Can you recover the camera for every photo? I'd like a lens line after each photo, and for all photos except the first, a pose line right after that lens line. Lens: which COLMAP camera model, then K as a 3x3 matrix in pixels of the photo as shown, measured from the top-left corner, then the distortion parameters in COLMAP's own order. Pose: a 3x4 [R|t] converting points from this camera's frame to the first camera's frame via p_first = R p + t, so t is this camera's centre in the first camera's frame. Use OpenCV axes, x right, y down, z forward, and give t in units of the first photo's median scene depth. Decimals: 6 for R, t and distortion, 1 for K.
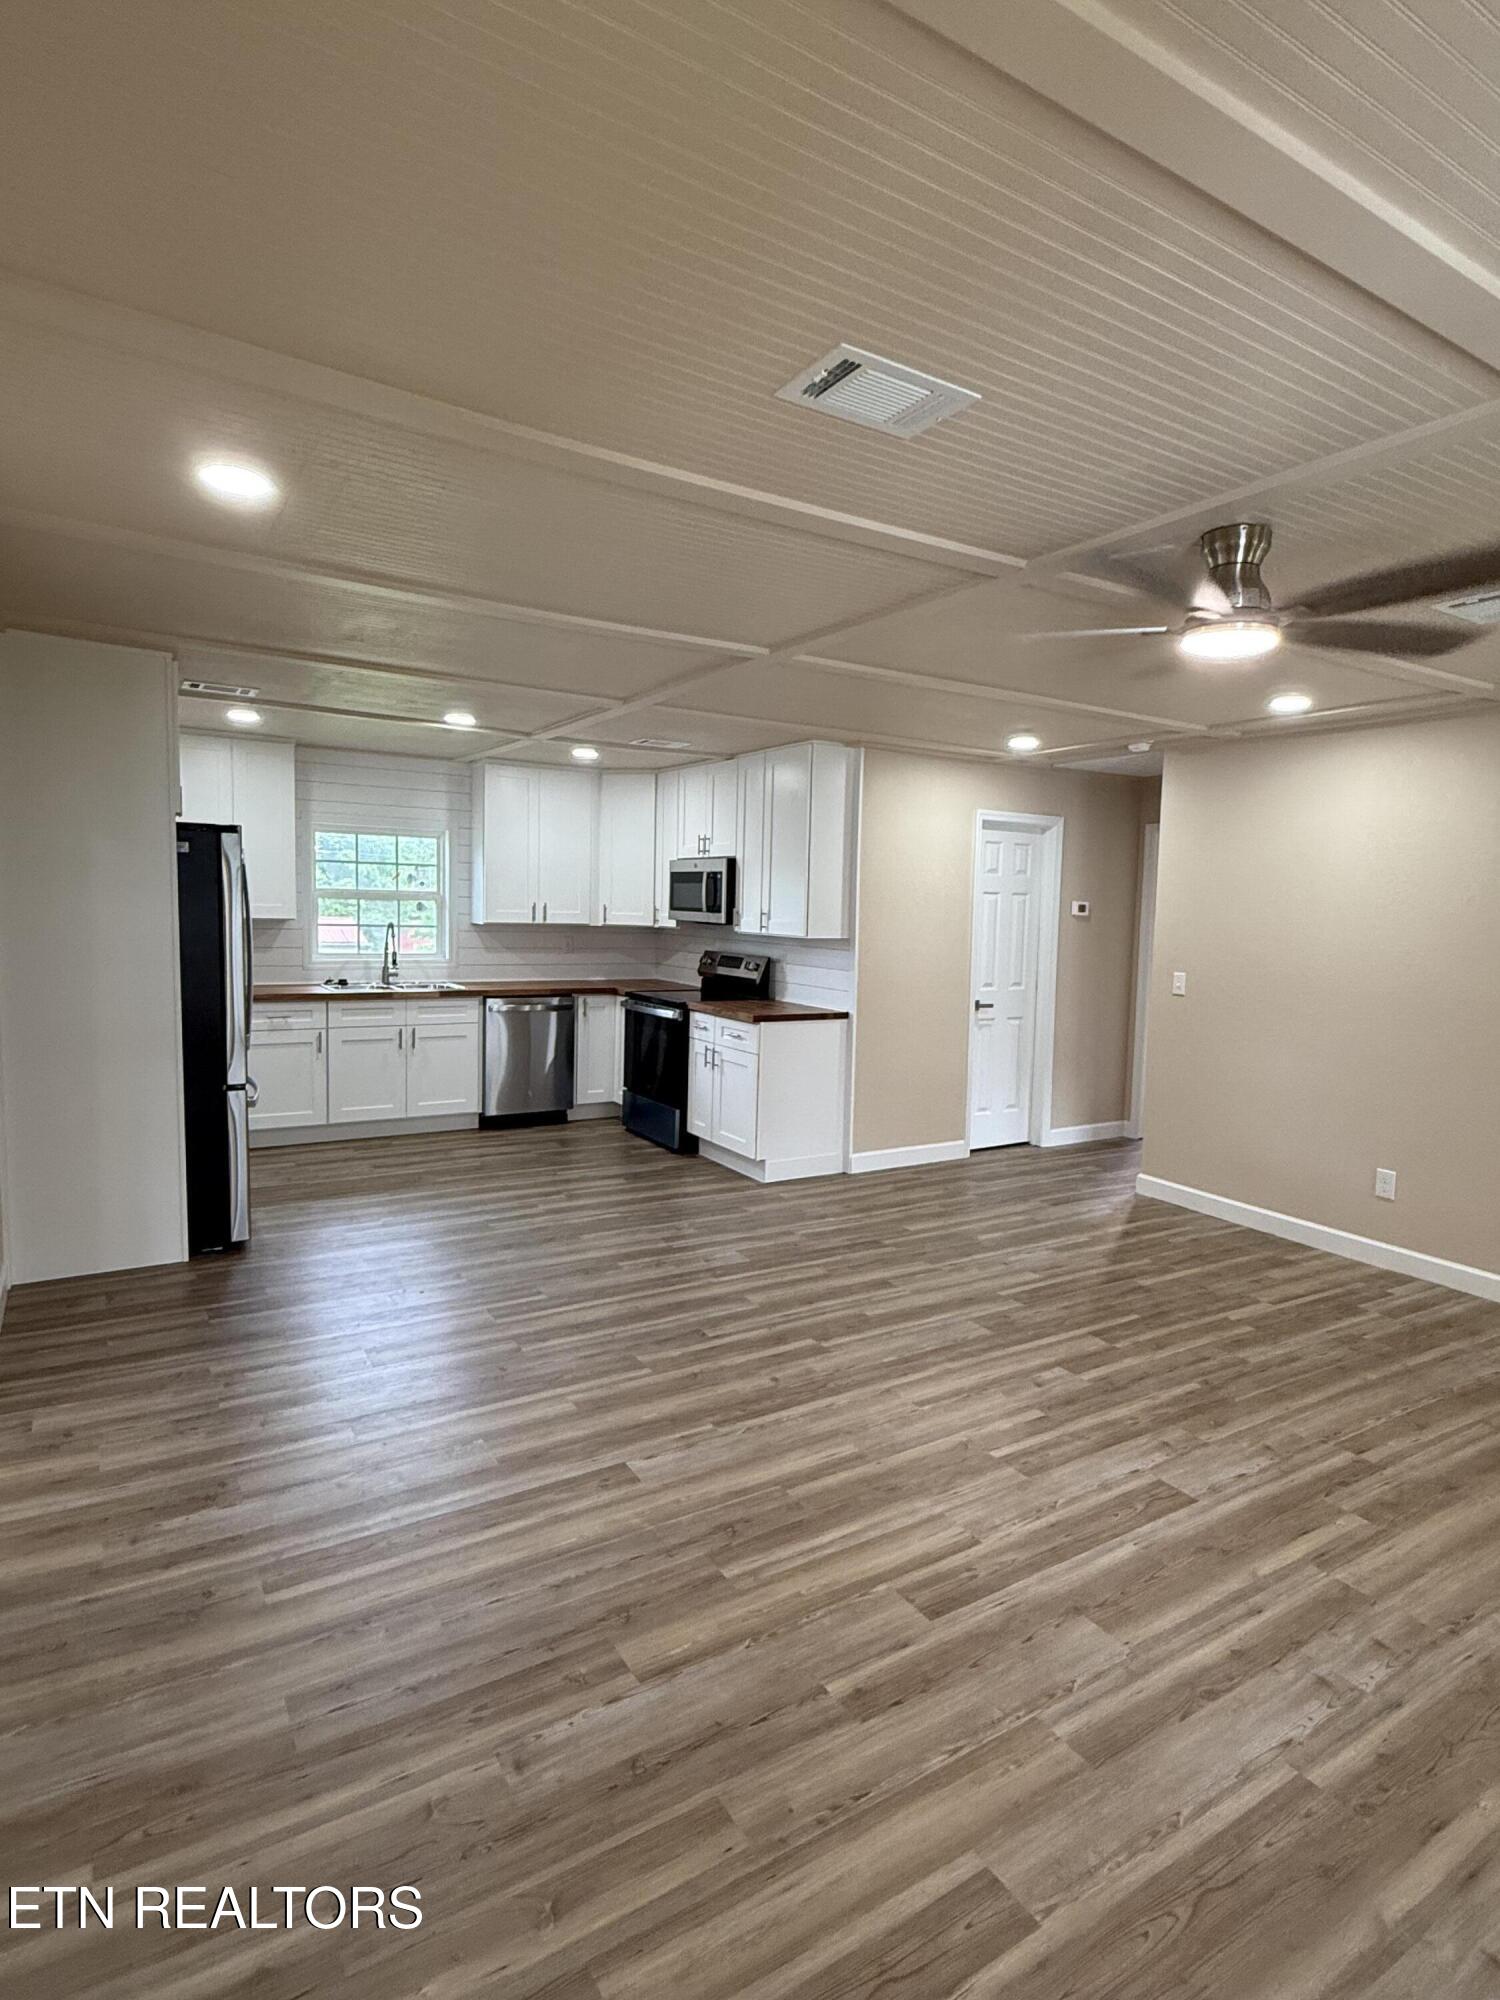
lens RADIAL K [[1061.8, 0, 754.8], [0, 1061.8, 995.1], [0, 0, 1]] dist [-0.001853, 0.001106]
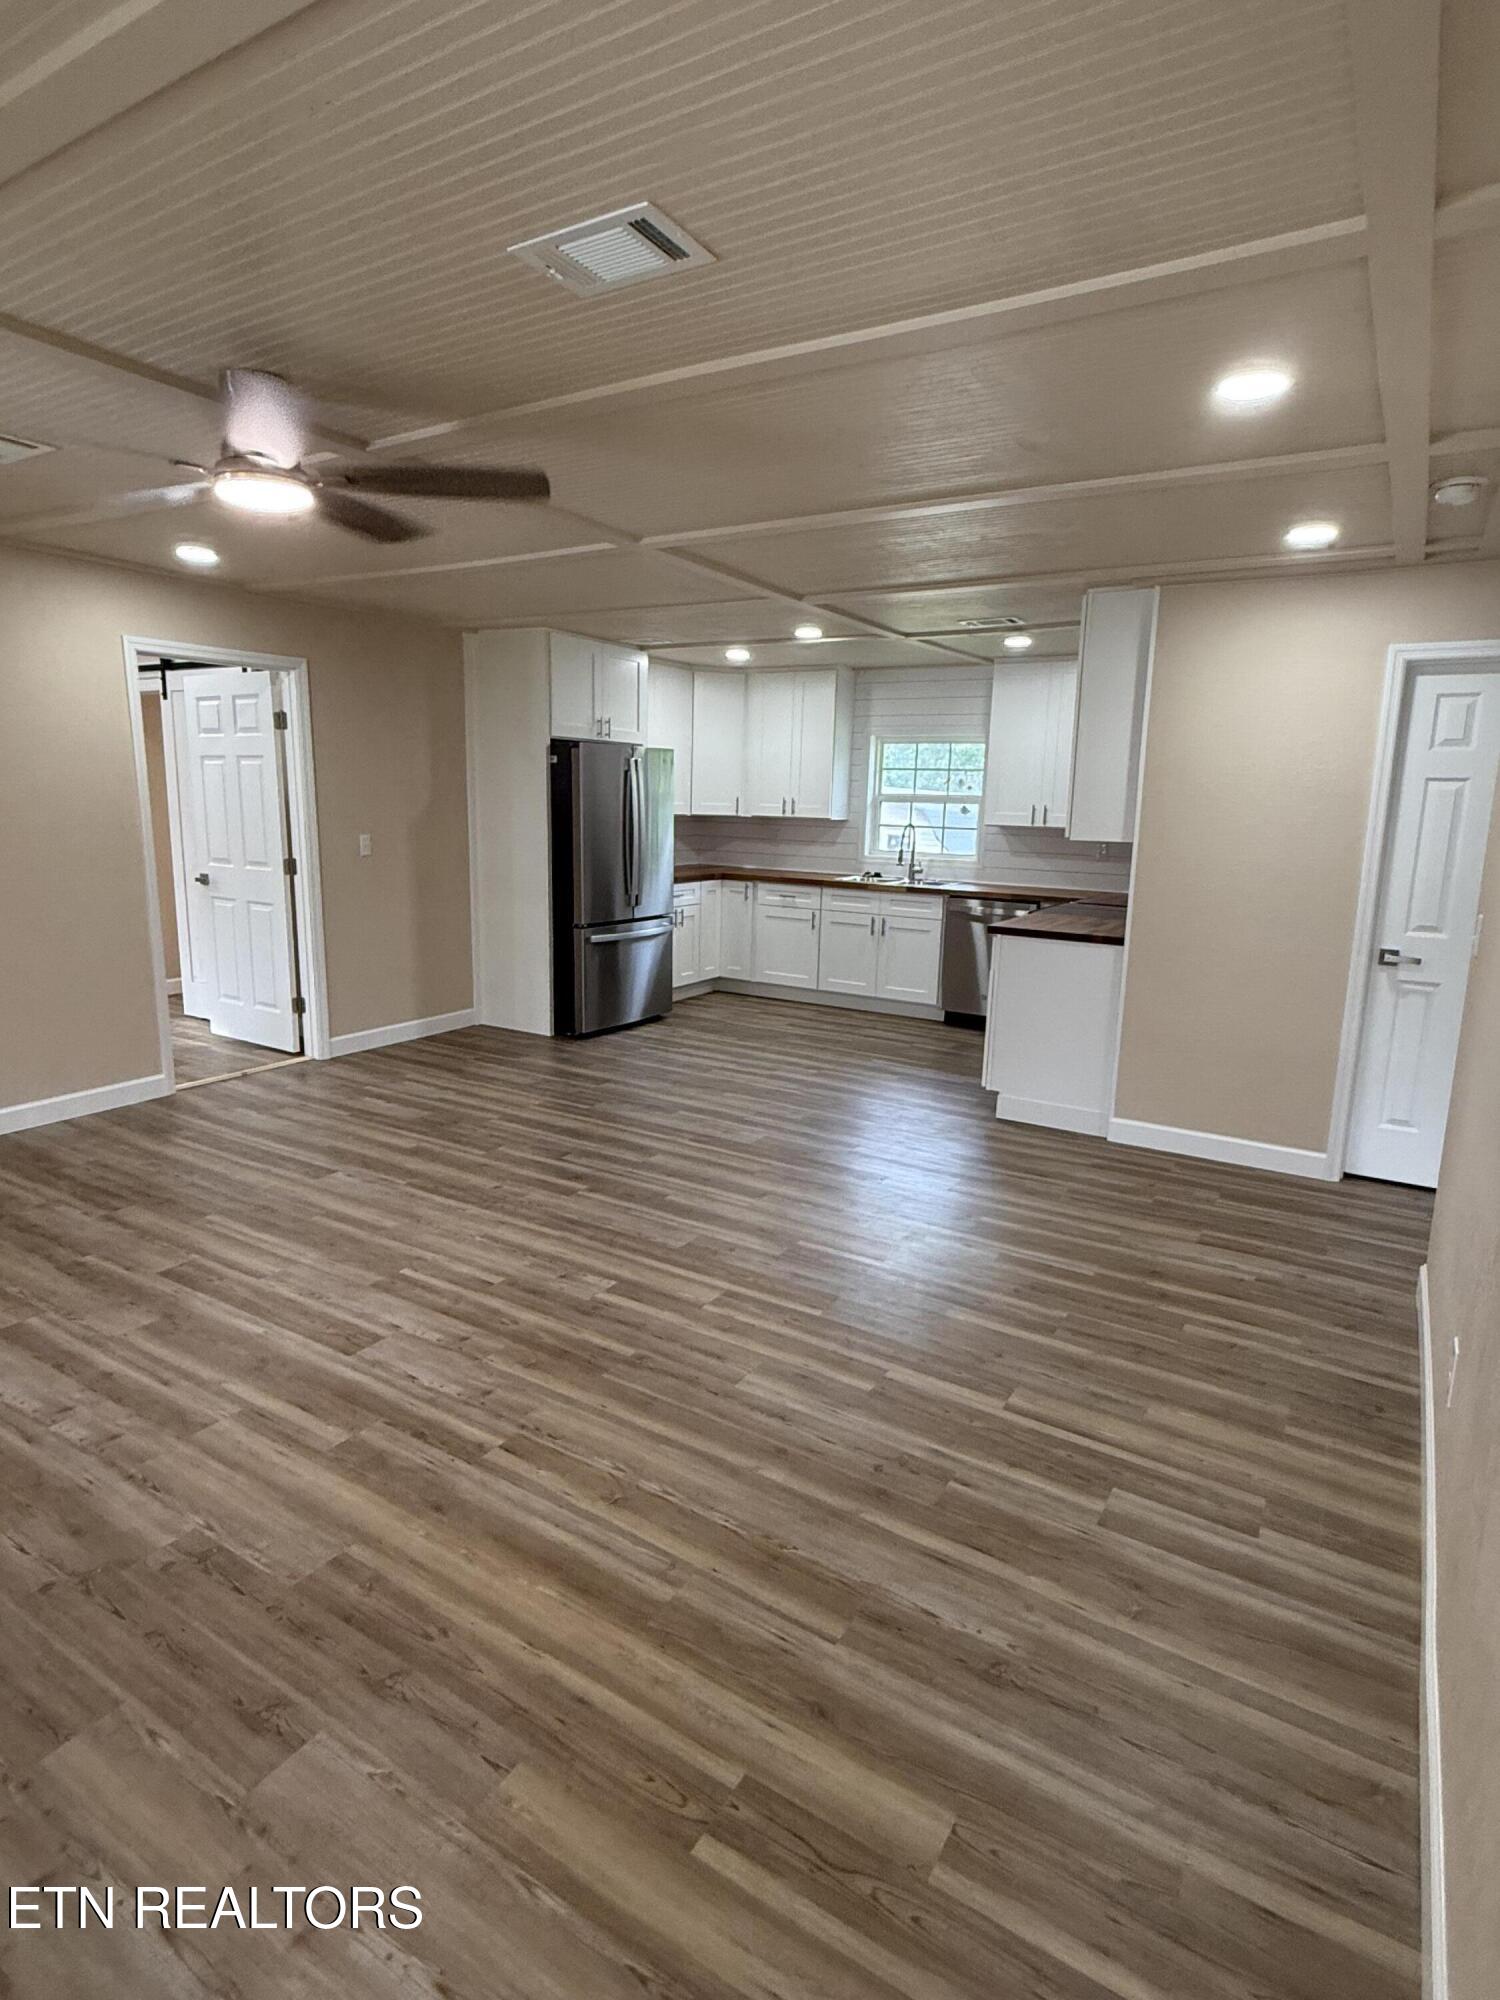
lens RADIAL K [[1061.8, 0, 745.1], [0, 1061.8, 1002.1], [0, 0, 1]] dist [-0.001853, 0.001106]
pose [[0.450123, 0.154696, -0.879465, 0.916666], [-0.089752, 0.987730, 0.127803, -0.016678], [0.888445, 0.021407, 0.458484, 0.549528]]
